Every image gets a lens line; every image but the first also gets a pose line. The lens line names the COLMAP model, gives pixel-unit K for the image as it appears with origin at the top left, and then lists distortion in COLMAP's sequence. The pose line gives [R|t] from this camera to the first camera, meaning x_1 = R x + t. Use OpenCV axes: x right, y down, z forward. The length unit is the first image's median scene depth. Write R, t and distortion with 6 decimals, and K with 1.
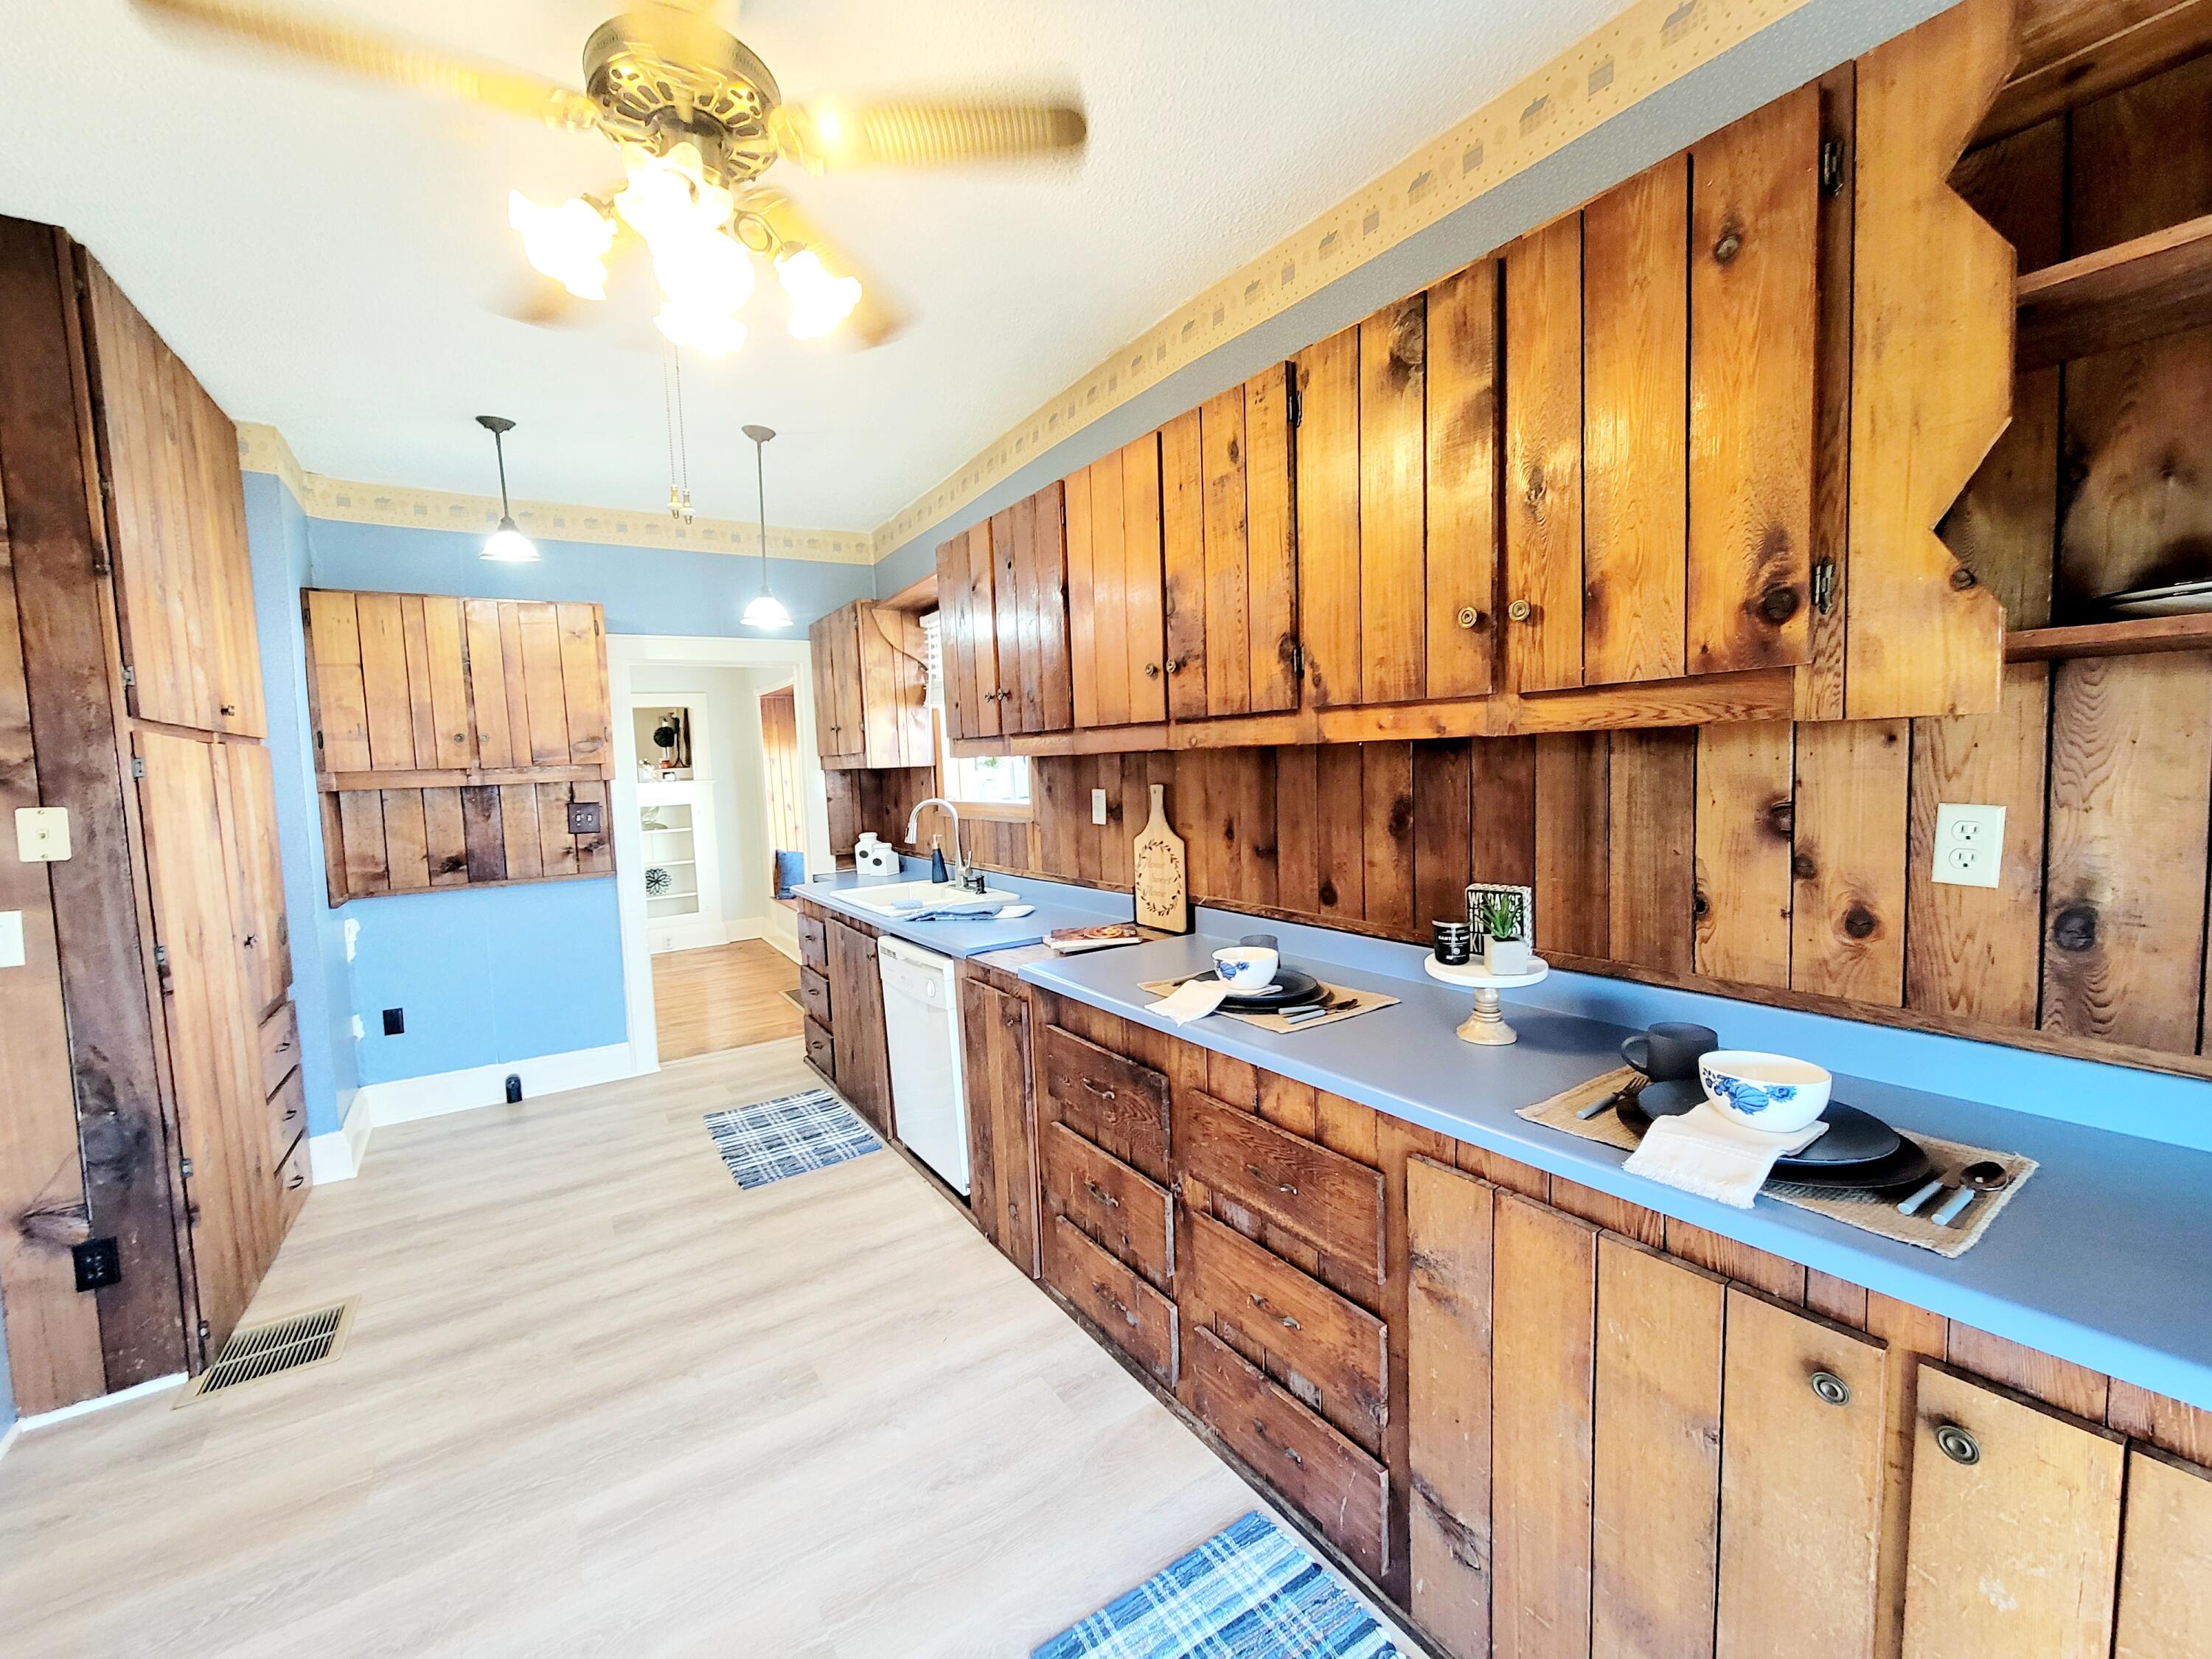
lens RADIAL K [[898.8, 0, 1092.5], [0, 898.8, 827.1], [0, 0, 1]] dist [-0.002600, 0.000216]
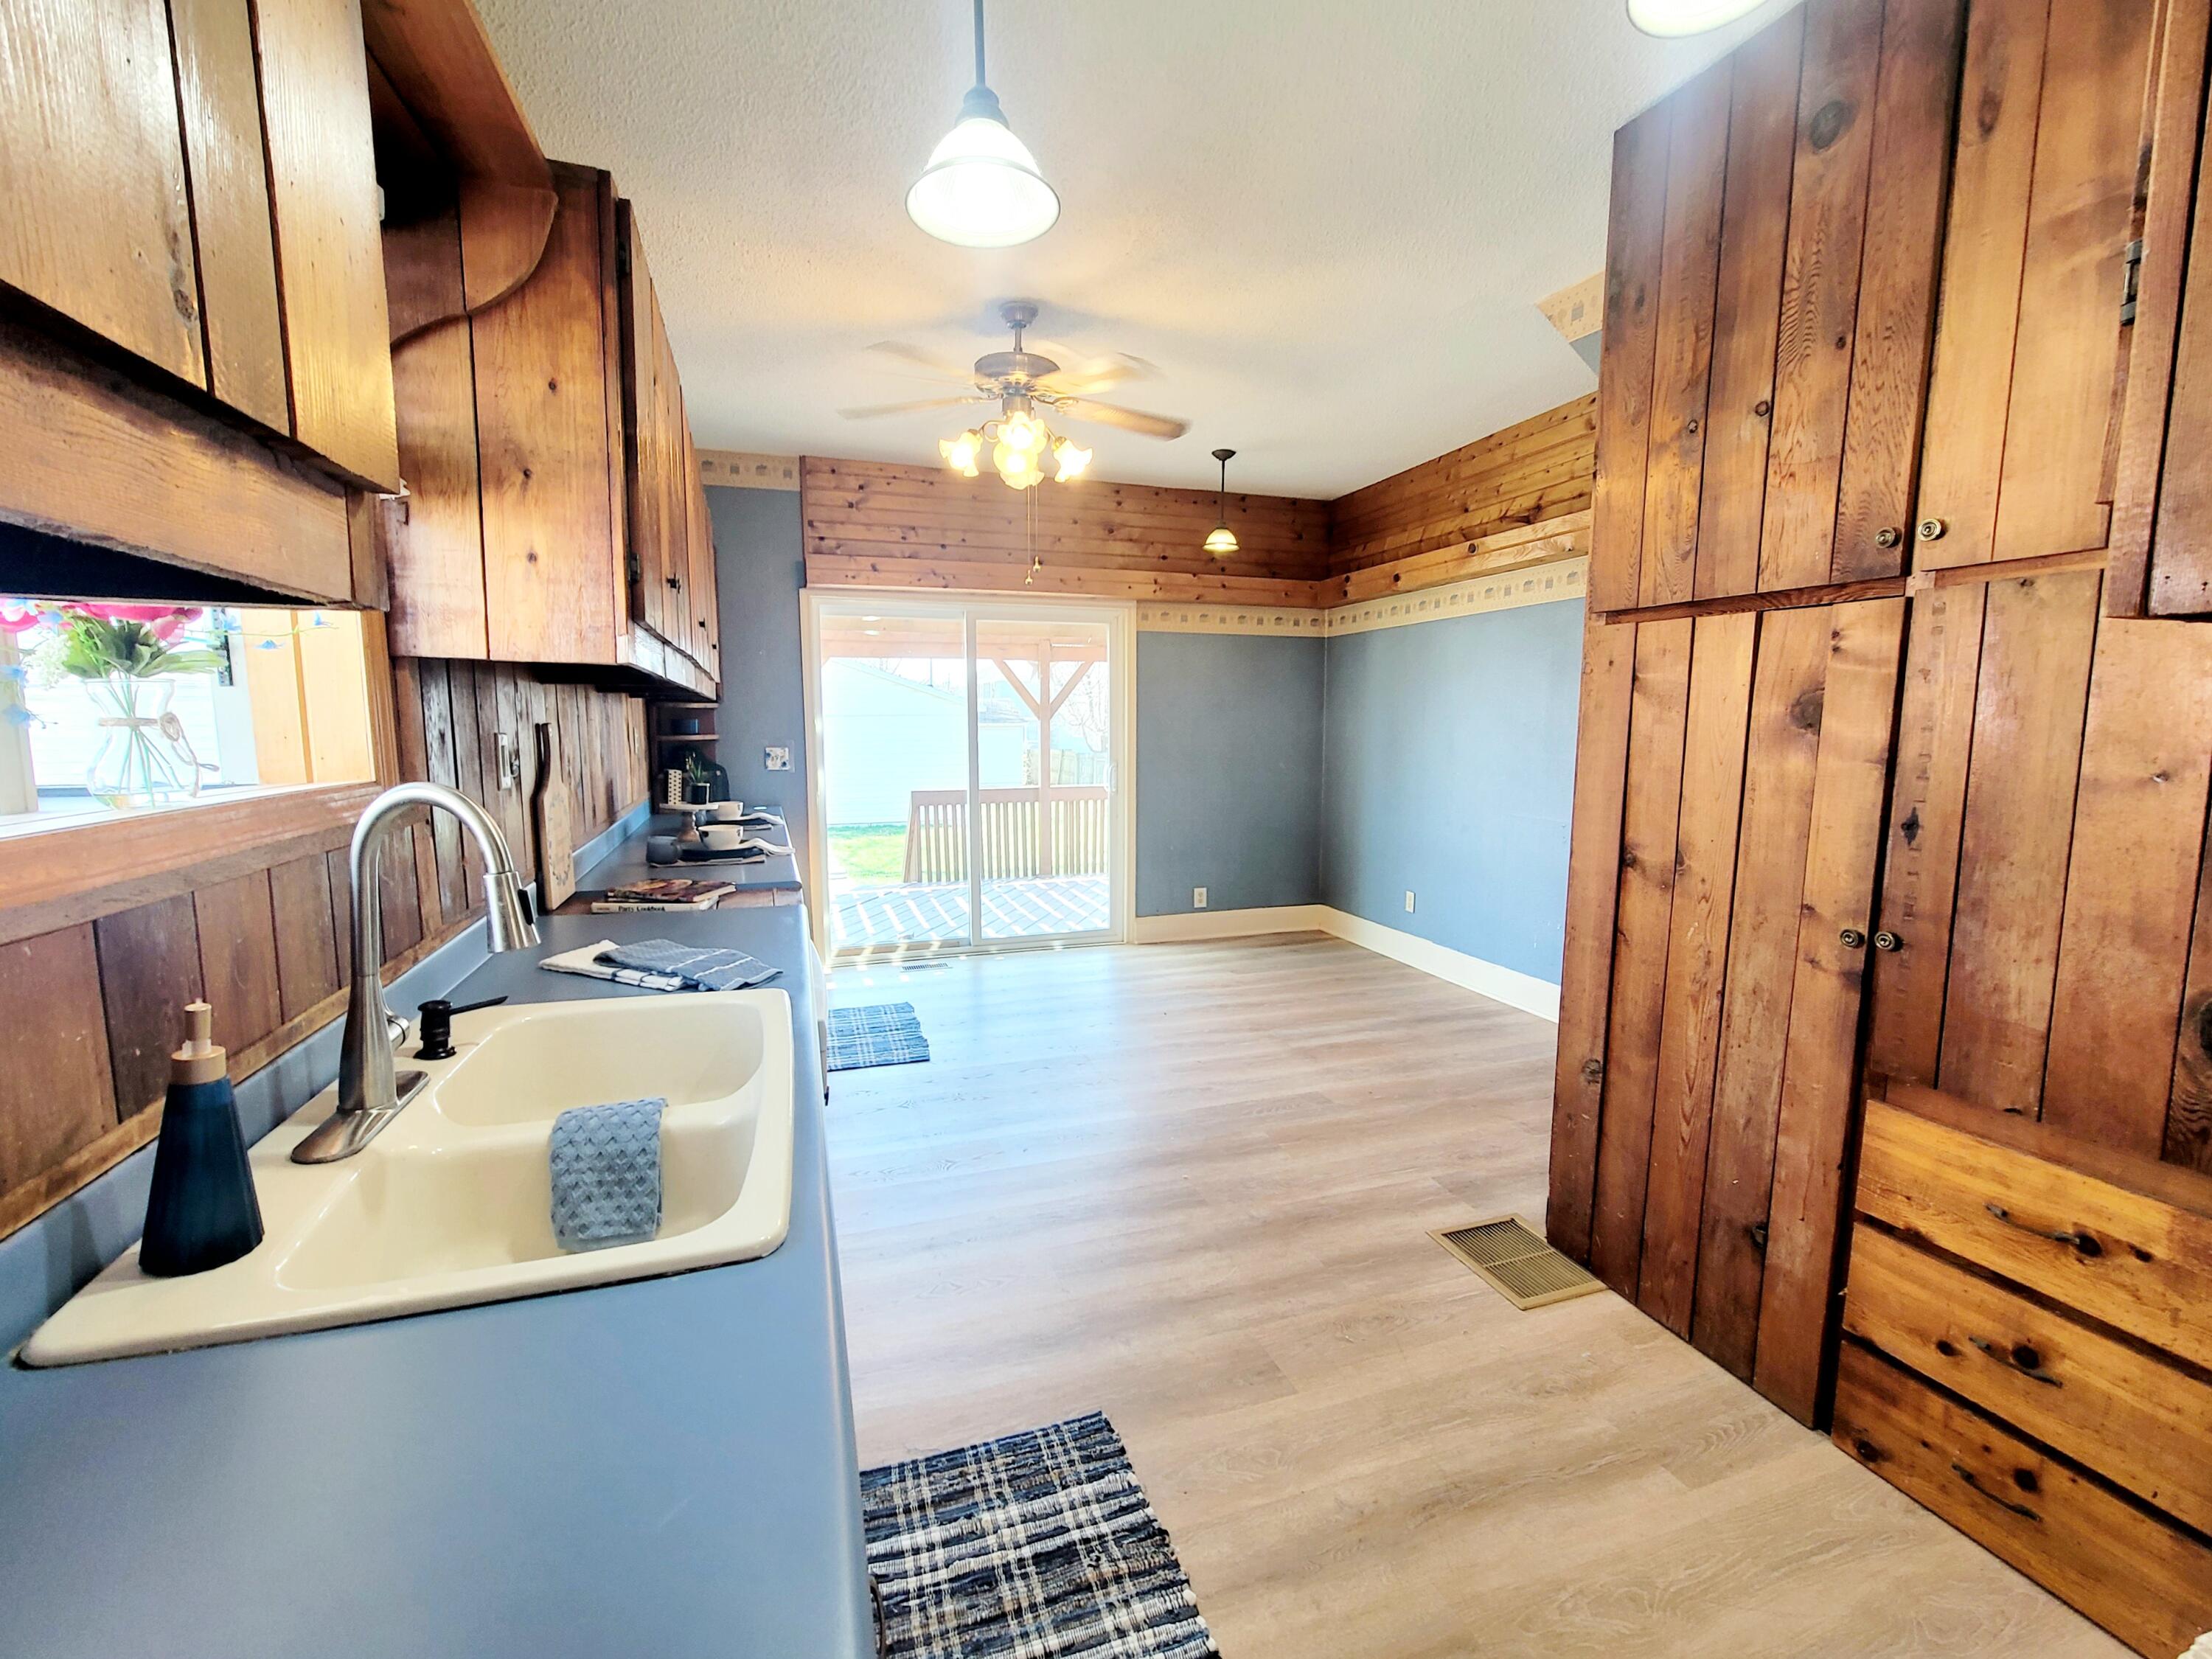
lens RADIAL K [[937.4, 0, 1116.7], [0, 937.4, 827.7], [0, 0, 1]] dist [-0.000984, 0.000079]
pose [[-0.974373, 0.008885, 0.224762, -0.818961], [0.050027, 0.982753, 0.178027, -0.104684], [-0.219304, 0.184709, -0.958013, 2.292227]]
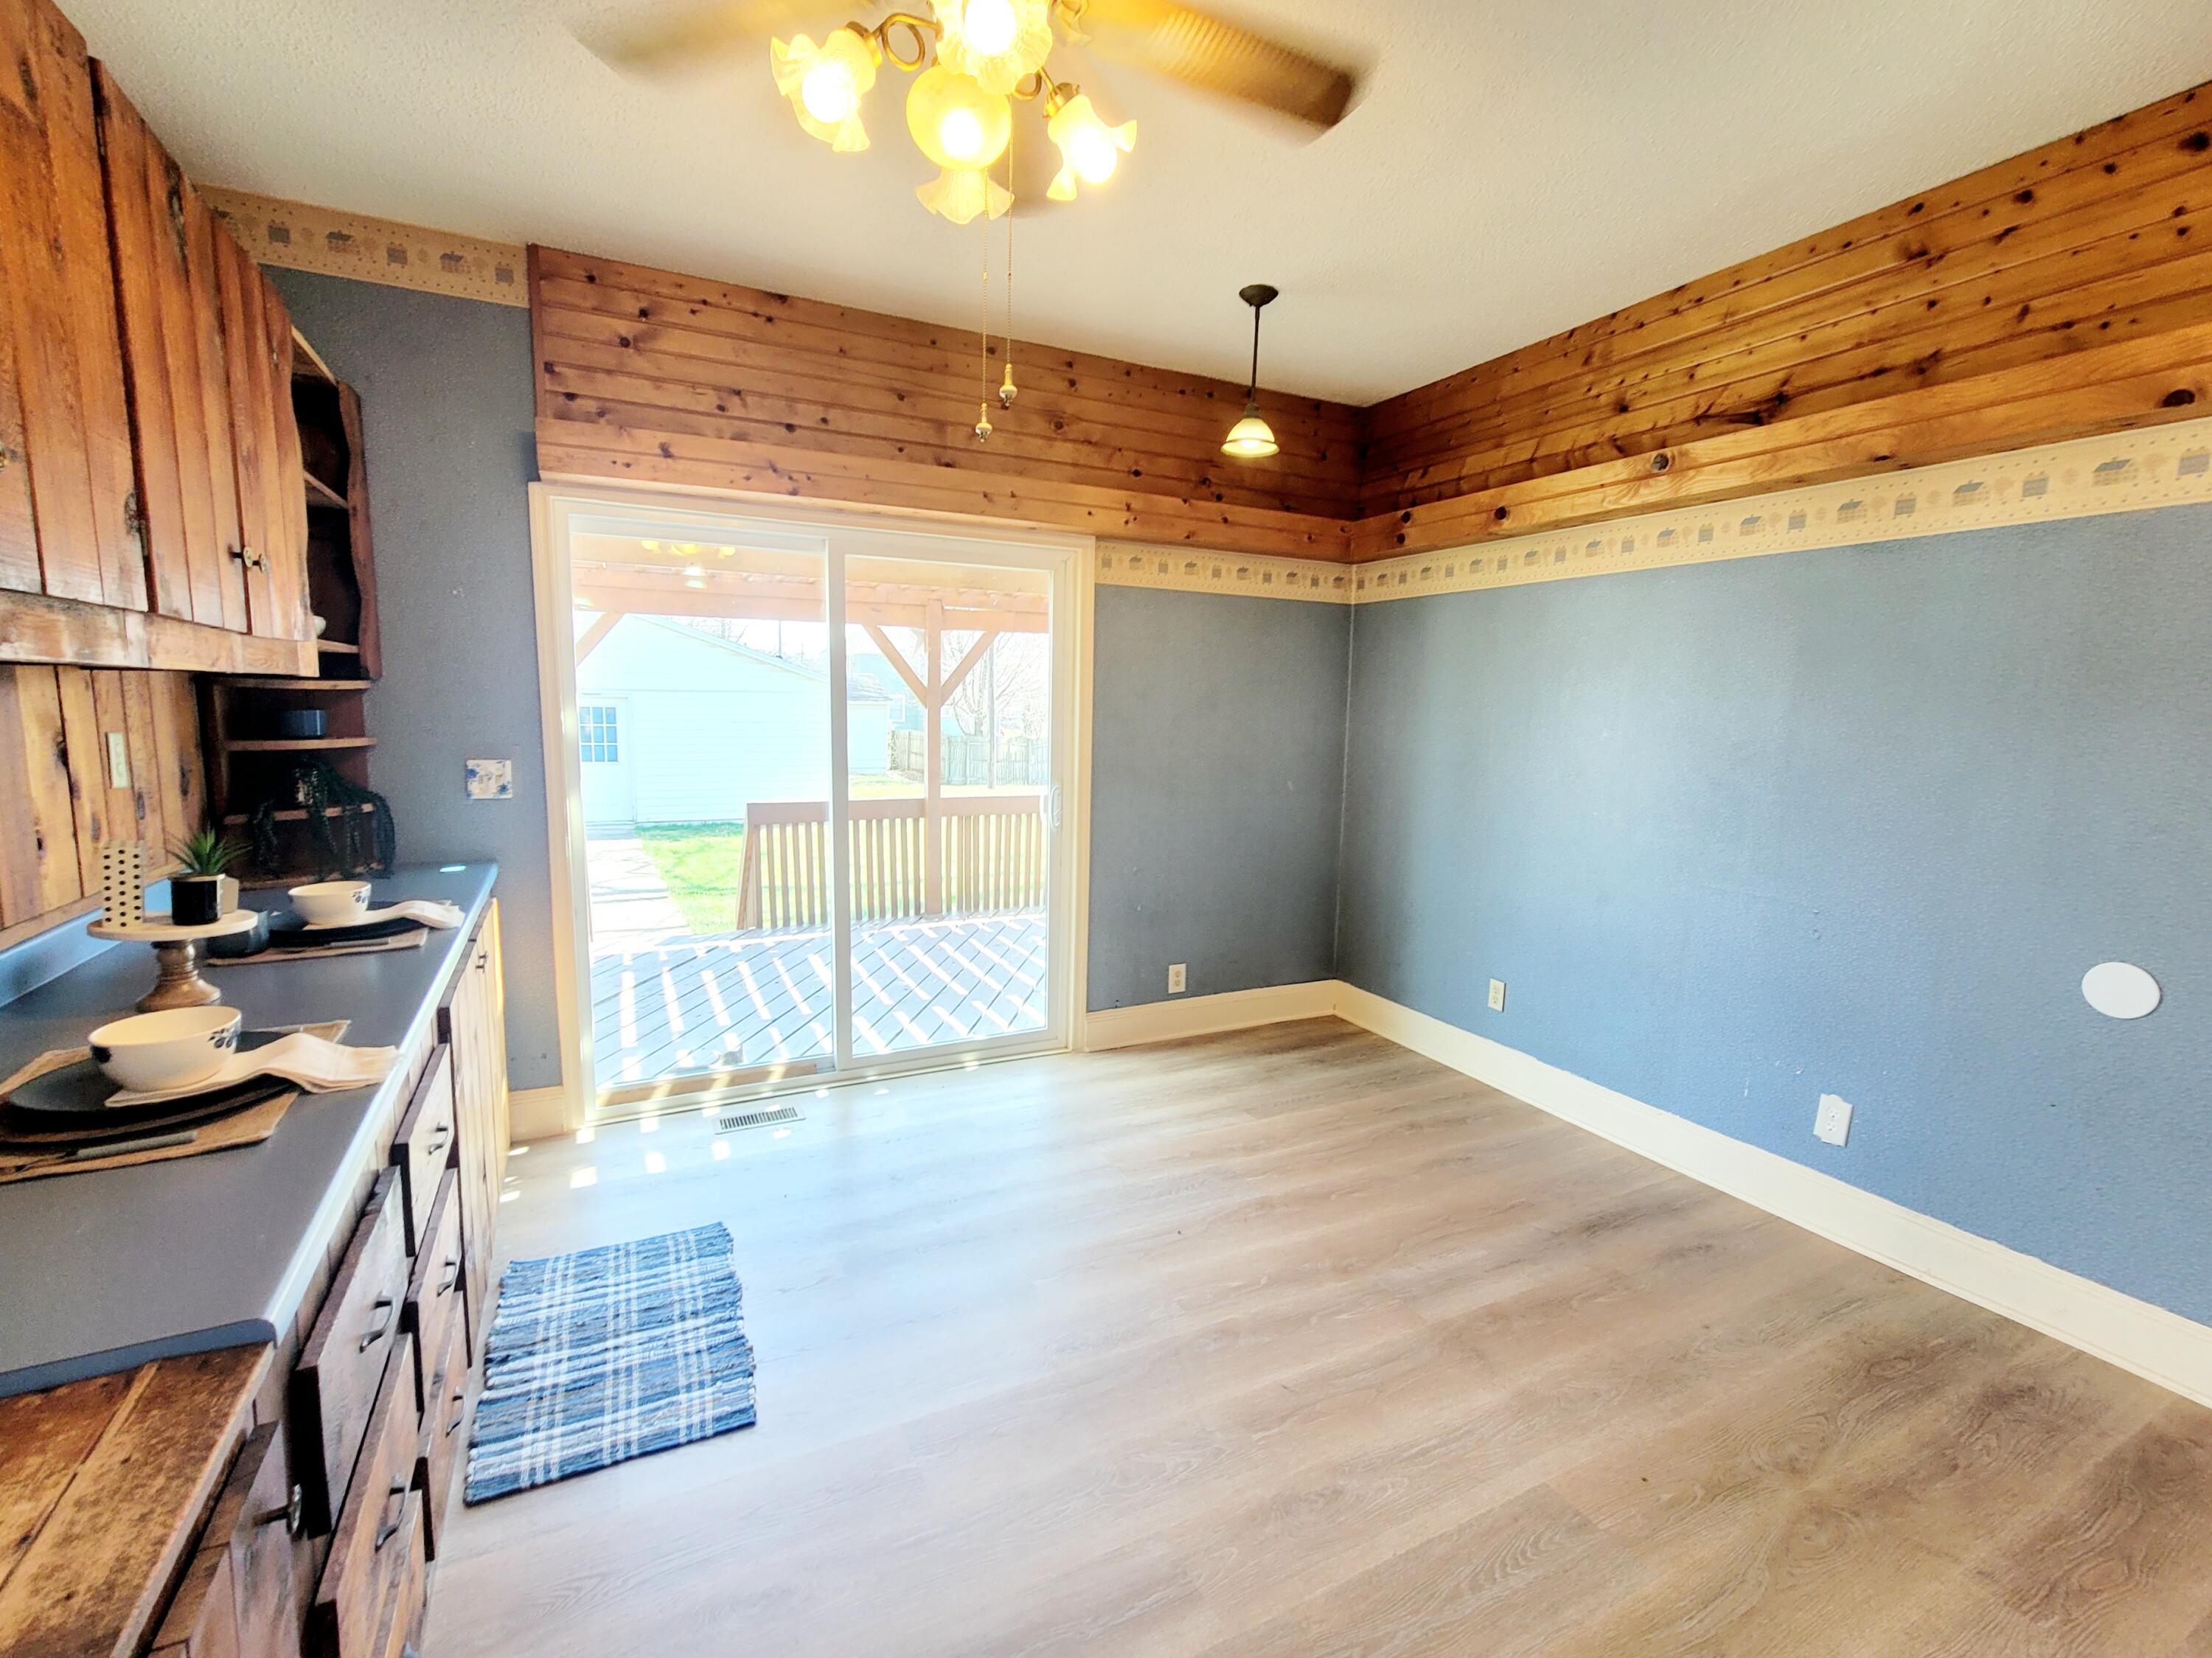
lens RADIAL K [[974.2, 0, 1106.0], [0, 974.2, 829.0], [0, 0, 1]] dist [0.000306, 0.000012]
pose [[-0.994849, 0.000087, 0.101371, -0.478092], [0.020461, 0.979591, 0.199957, -0.090577], [-0.099285, 0.201001, -0.974547, 1.467823]]
